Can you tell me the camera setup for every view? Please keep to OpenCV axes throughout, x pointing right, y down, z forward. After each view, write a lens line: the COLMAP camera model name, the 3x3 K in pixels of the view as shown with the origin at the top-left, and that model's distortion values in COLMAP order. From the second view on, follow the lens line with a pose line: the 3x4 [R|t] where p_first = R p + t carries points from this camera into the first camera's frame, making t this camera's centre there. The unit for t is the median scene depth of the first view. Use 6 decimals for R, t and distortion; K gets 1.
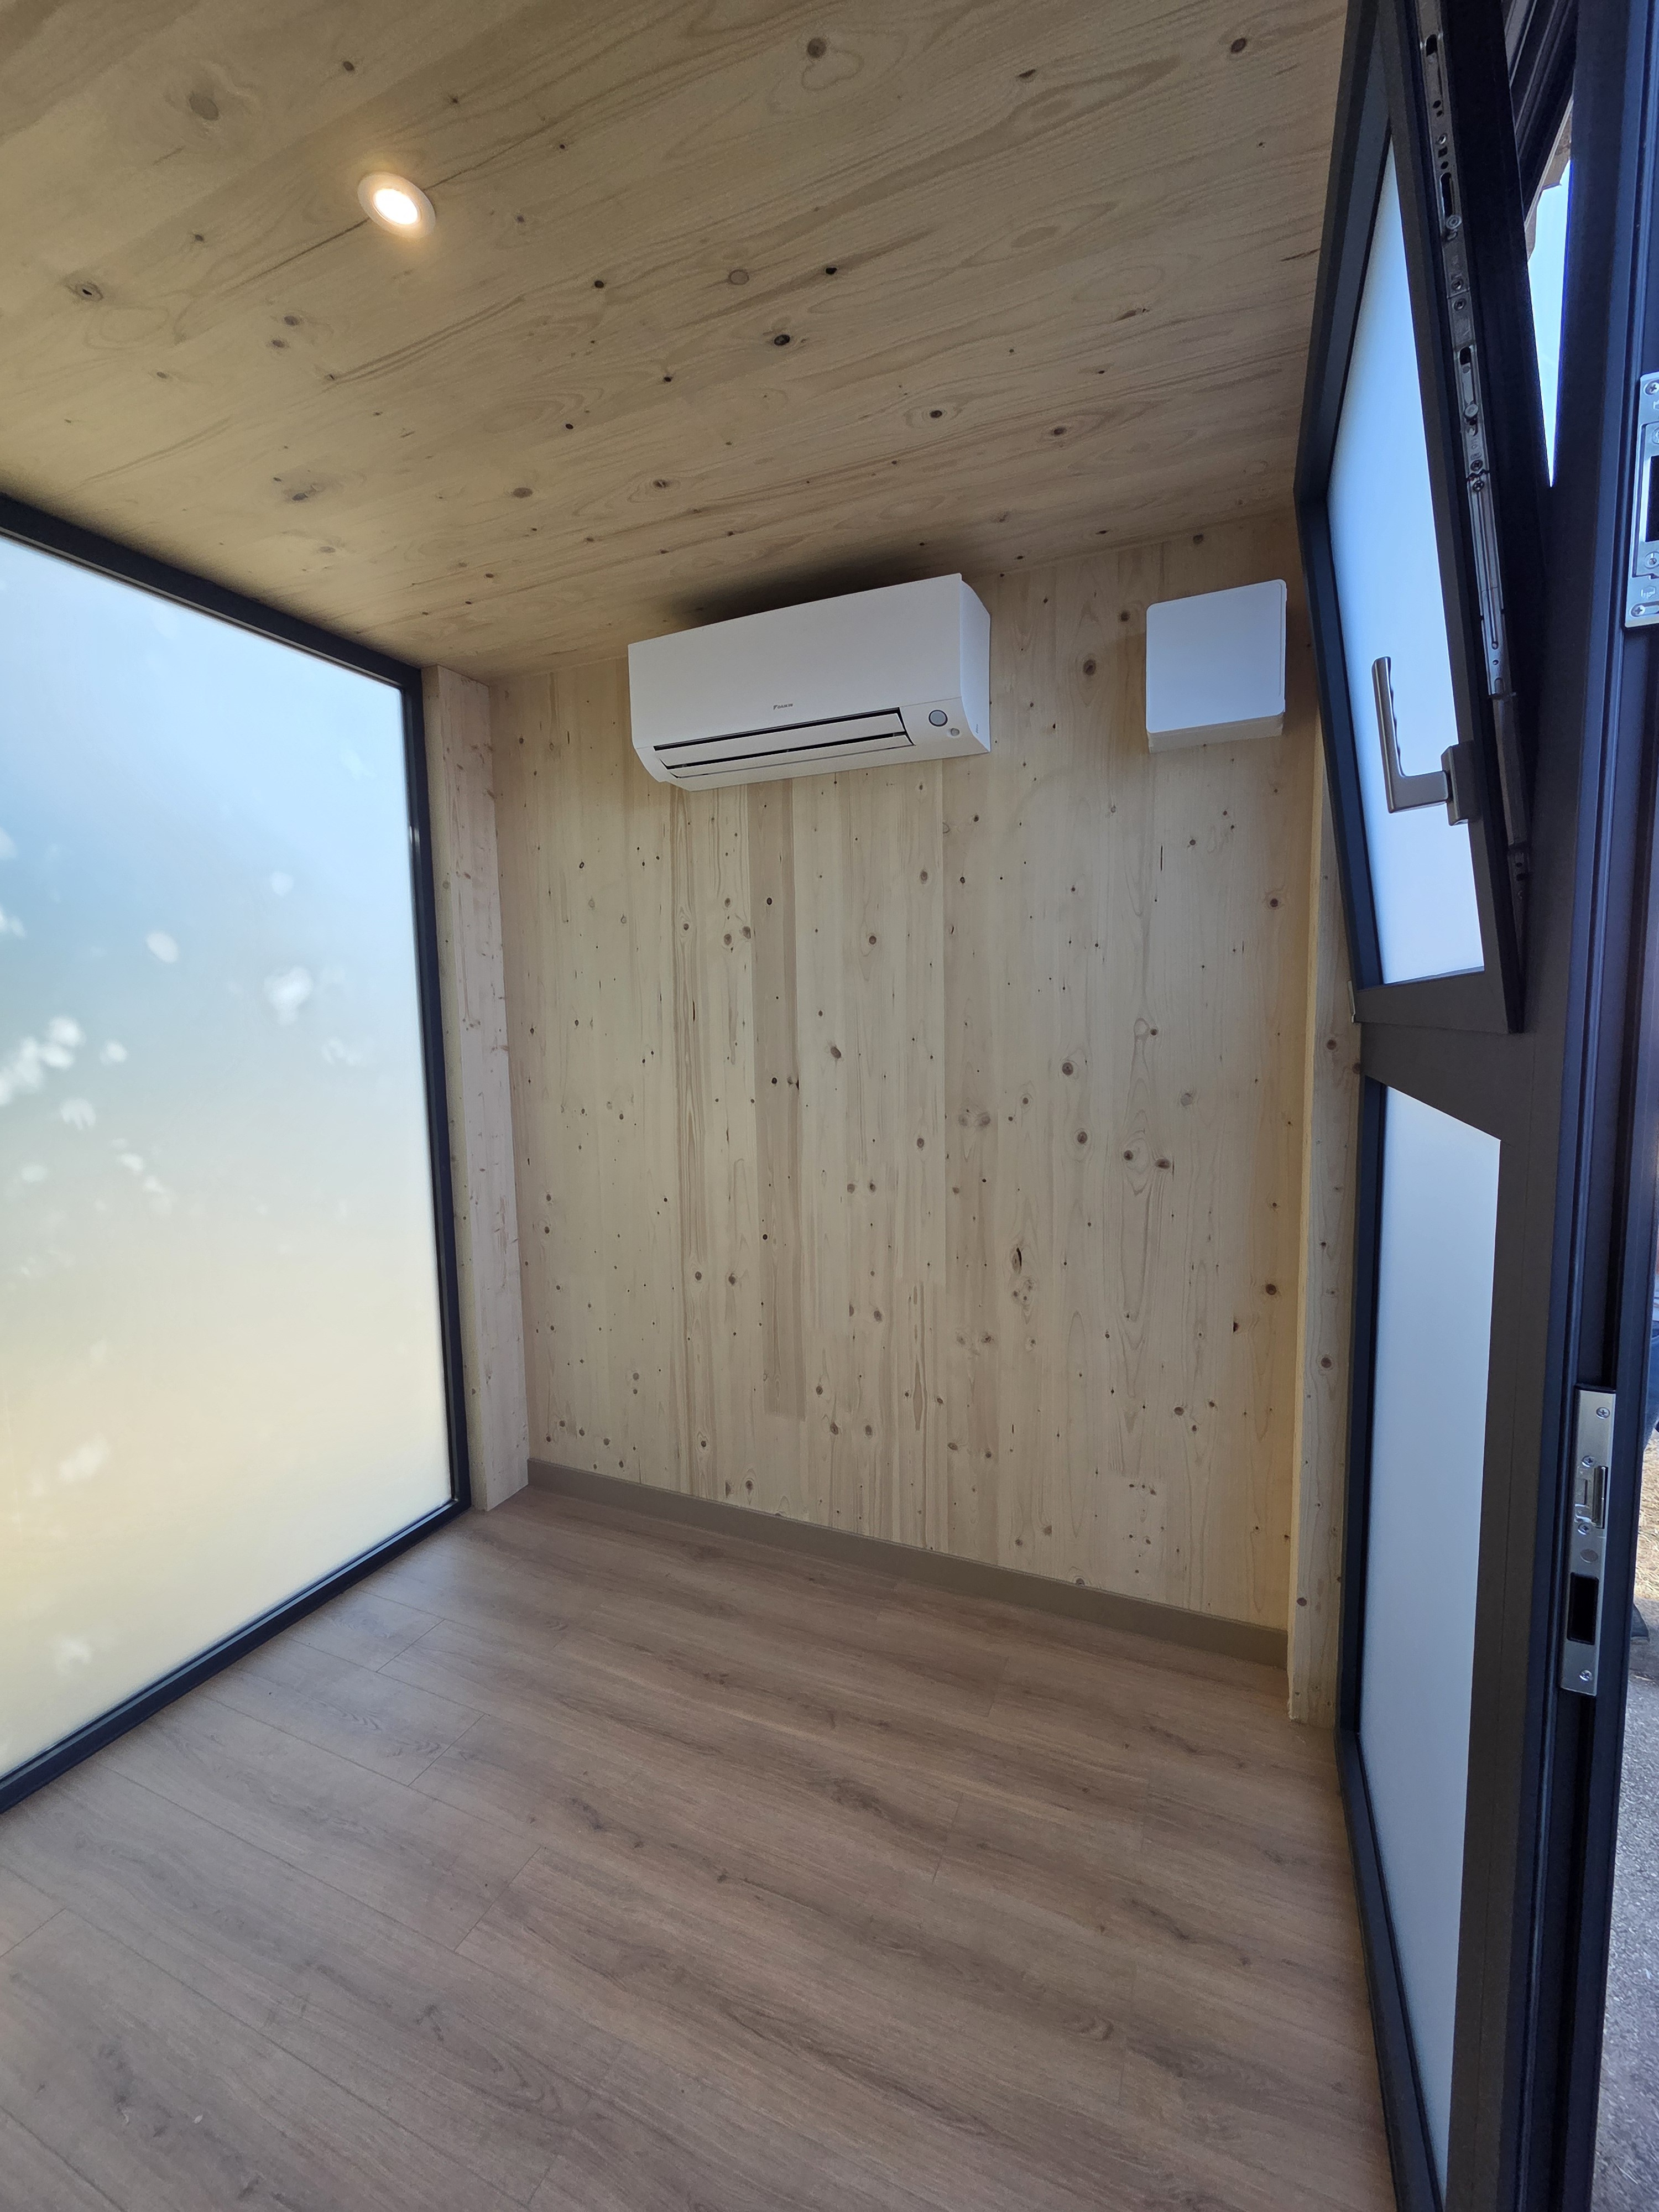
lens RADIAL K [[899.8, 0, 833.3], [0, 899.8, 1090.2], [0, 0, 1]] dist [0.000675, 0.000861]
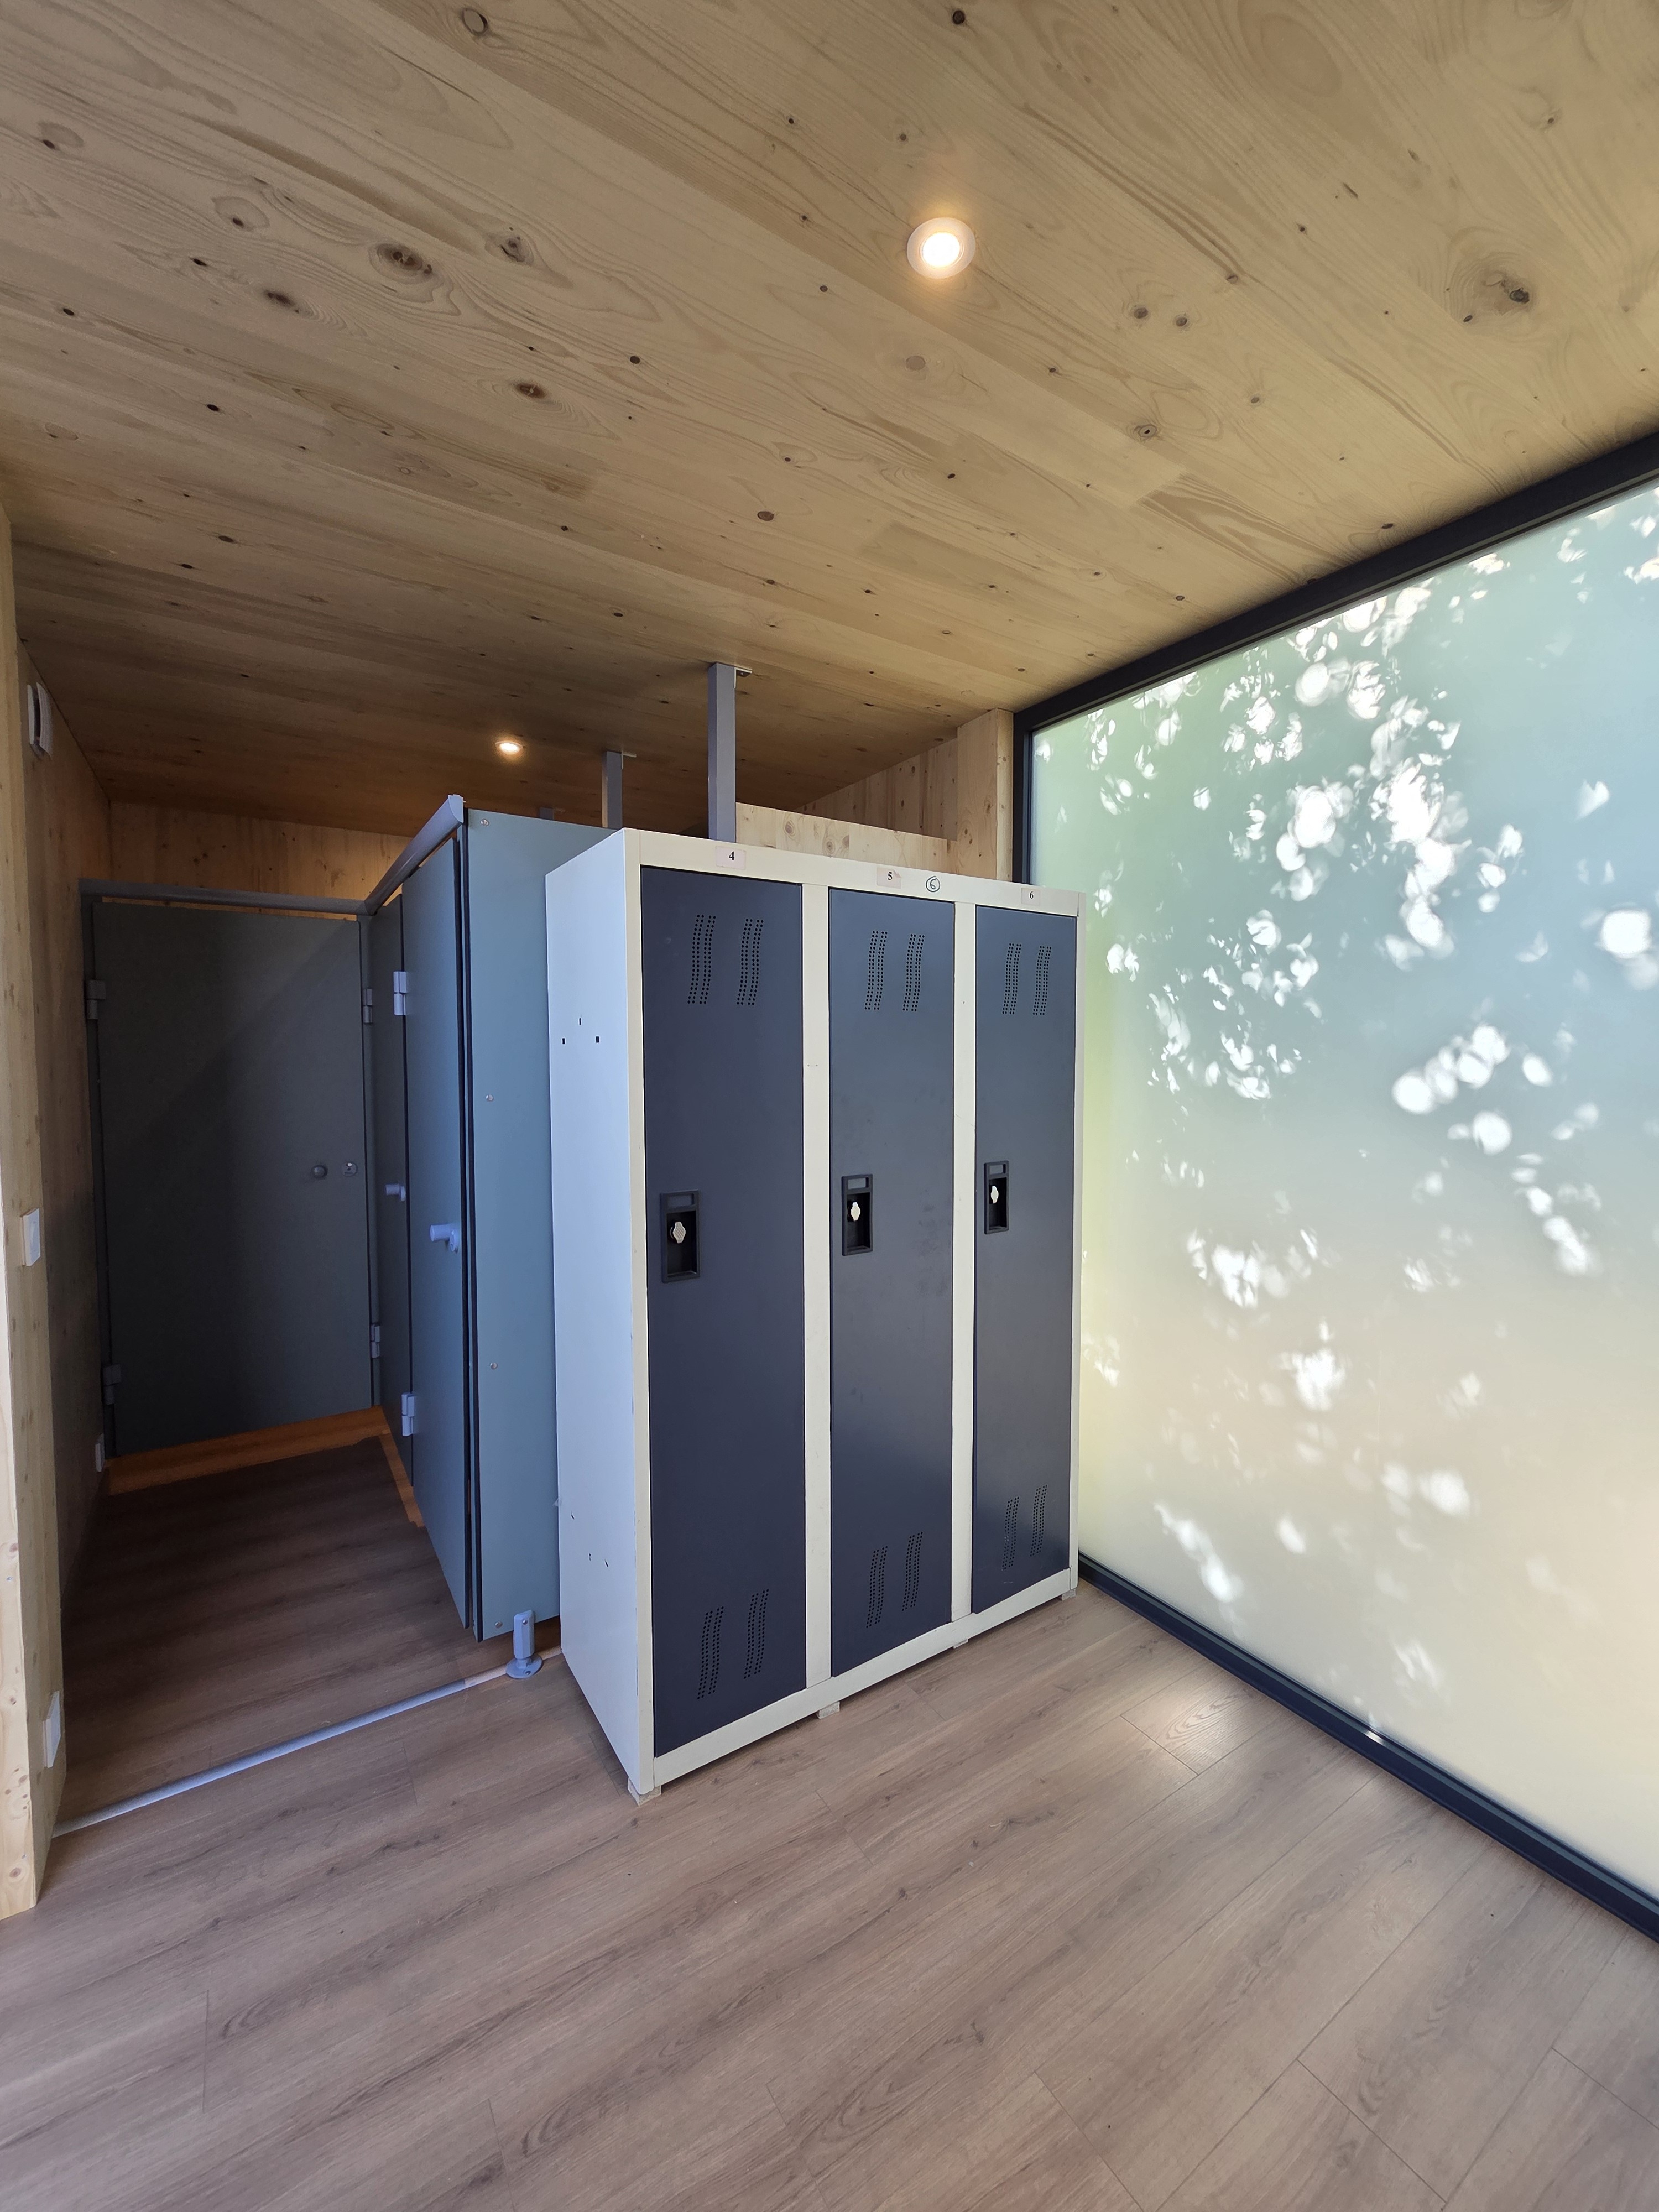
lens RADIAL K [[899.8, 0, 833.3], [0, 899.8, 1090.2], [0, 0, 1]] dist [0.000675, 0.000861]
pose [[-0.543750, 0.052413, -0.837609, 0.254660], [-0.056127, 0.993542, 0.098606, -0.060819], [0.837369, 0.100629, -0.537297, 0.795653]]
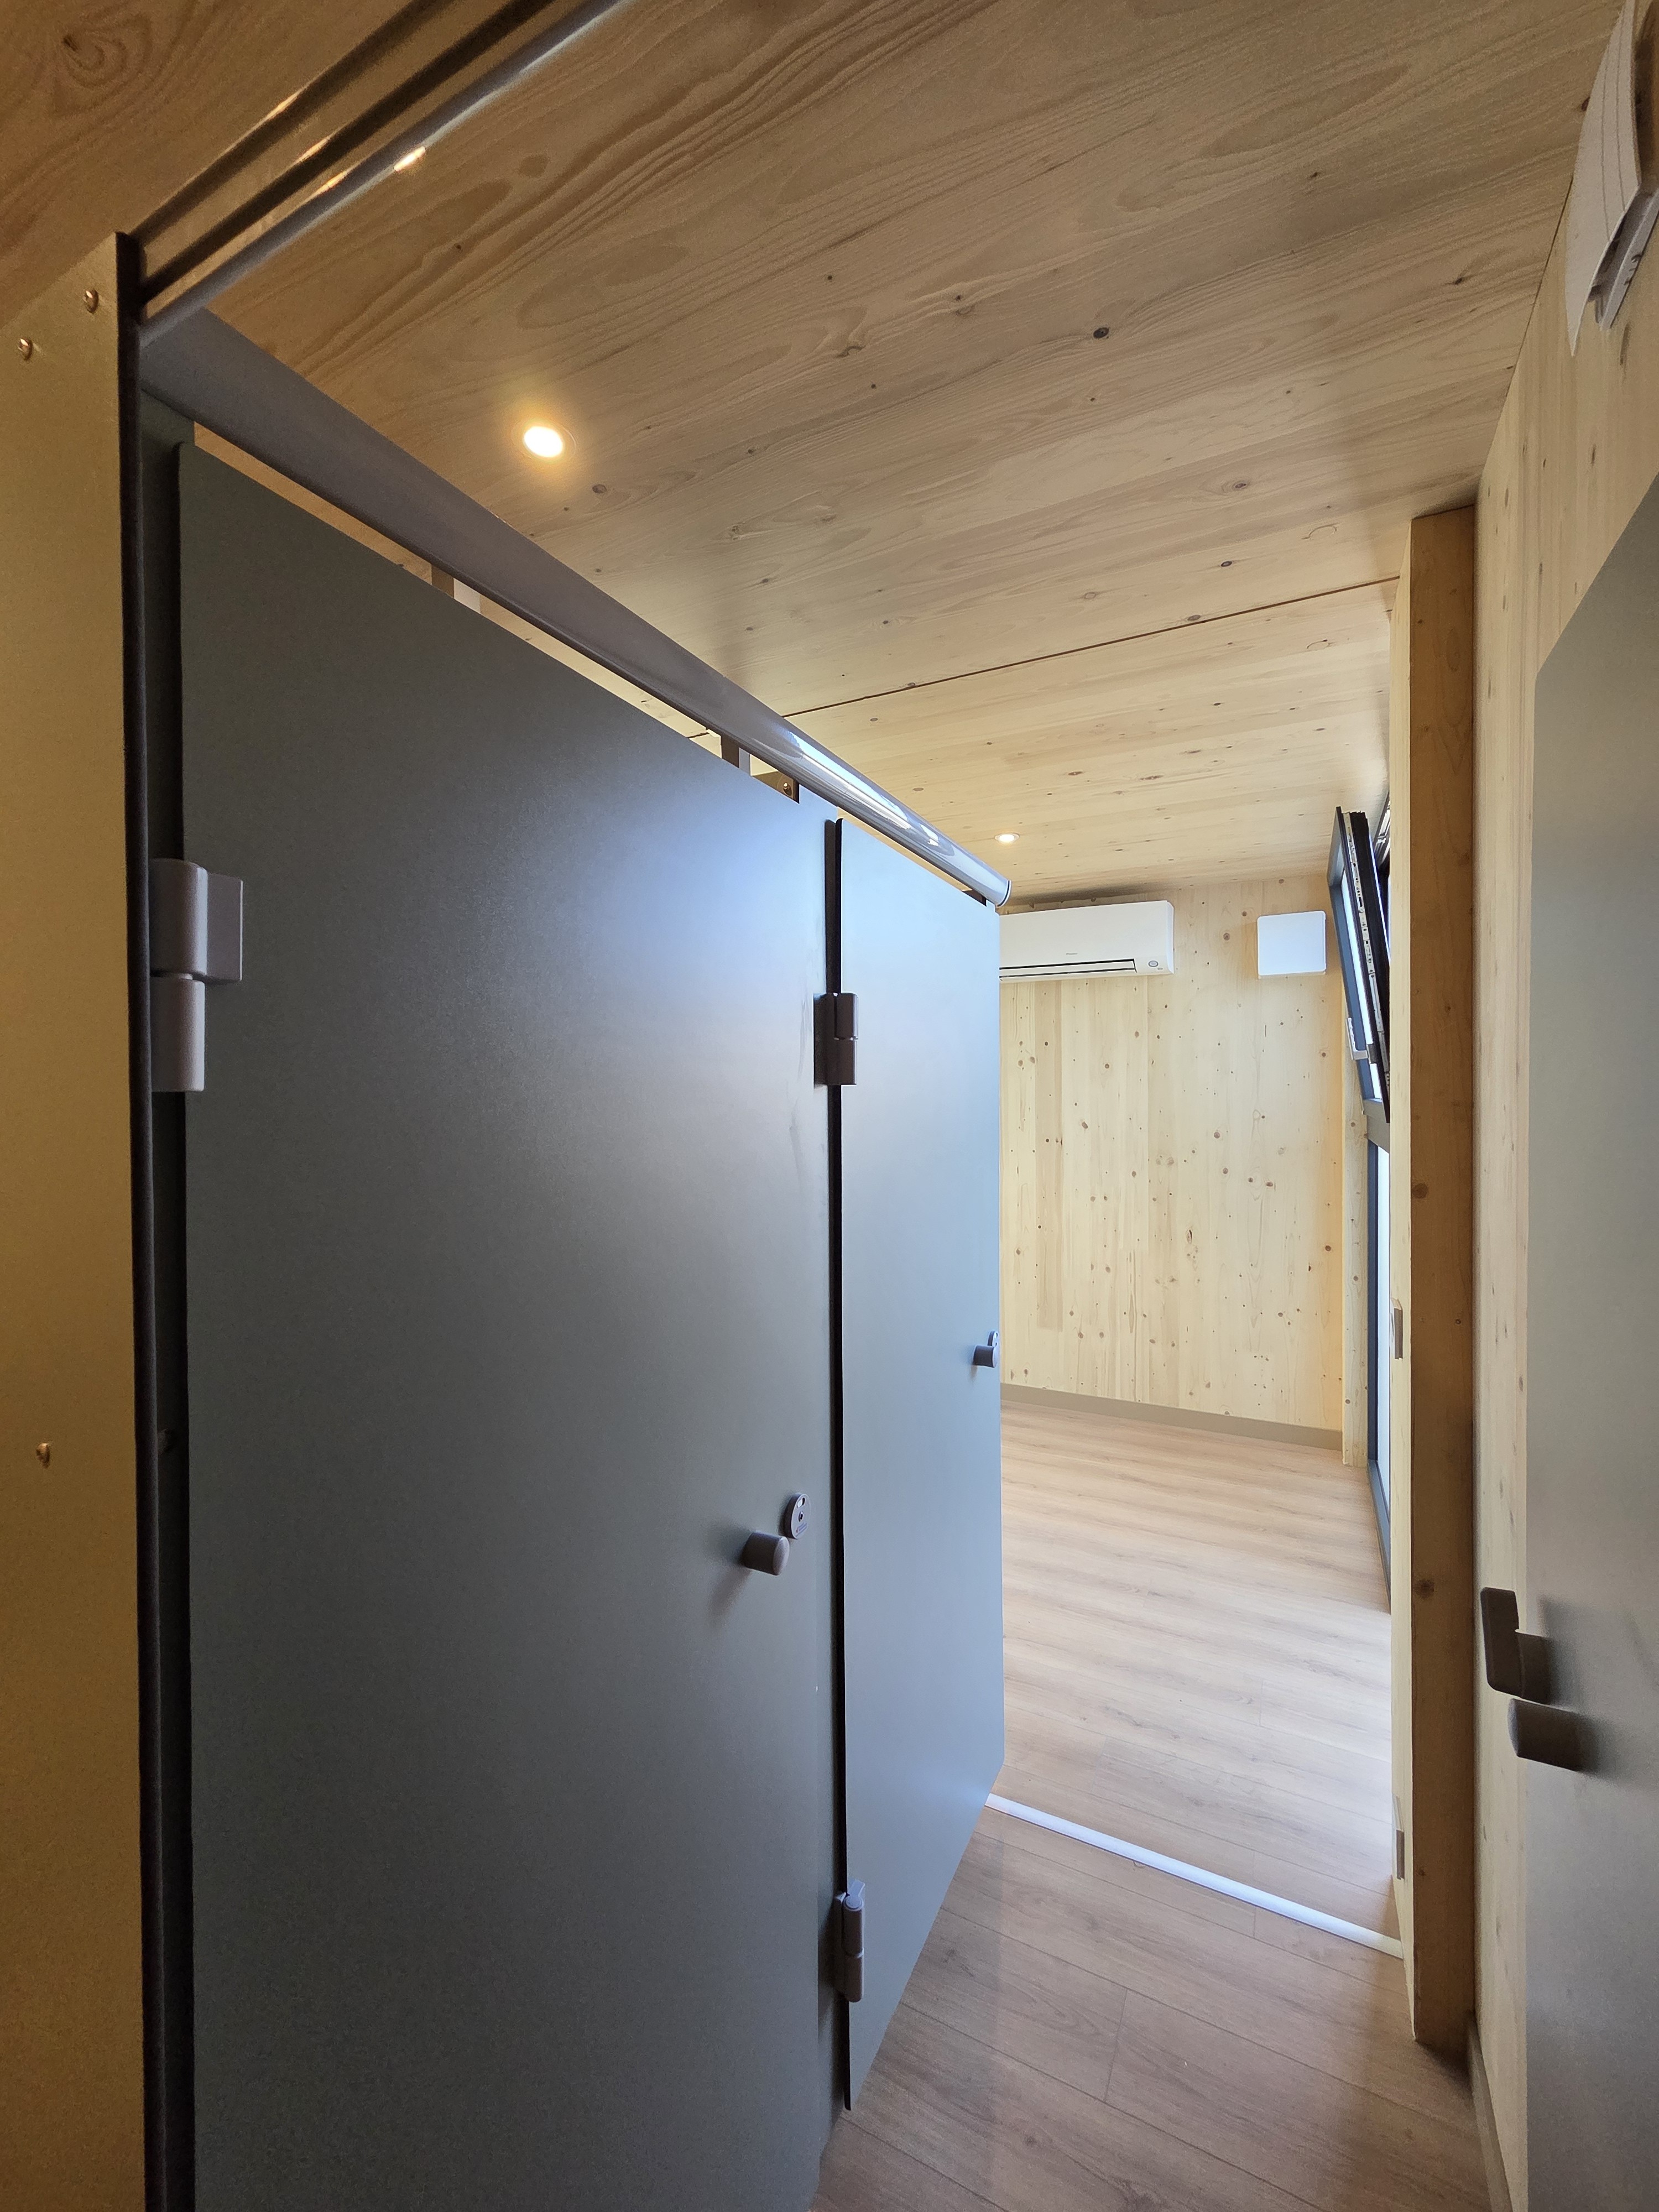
lens RADIAL K [[899.8, 0, 833.3], [0, 899.8, 1090.2], [0, 0, 1]] dist [0.000675, 0.000861]
pose [[0.998106, 0.006717, -0.061154, -0.427019], [-0.011191, 0.997261, -0.073118, 0.029490], [0.060495, 0.073664, 0.995447, -0.942779]]
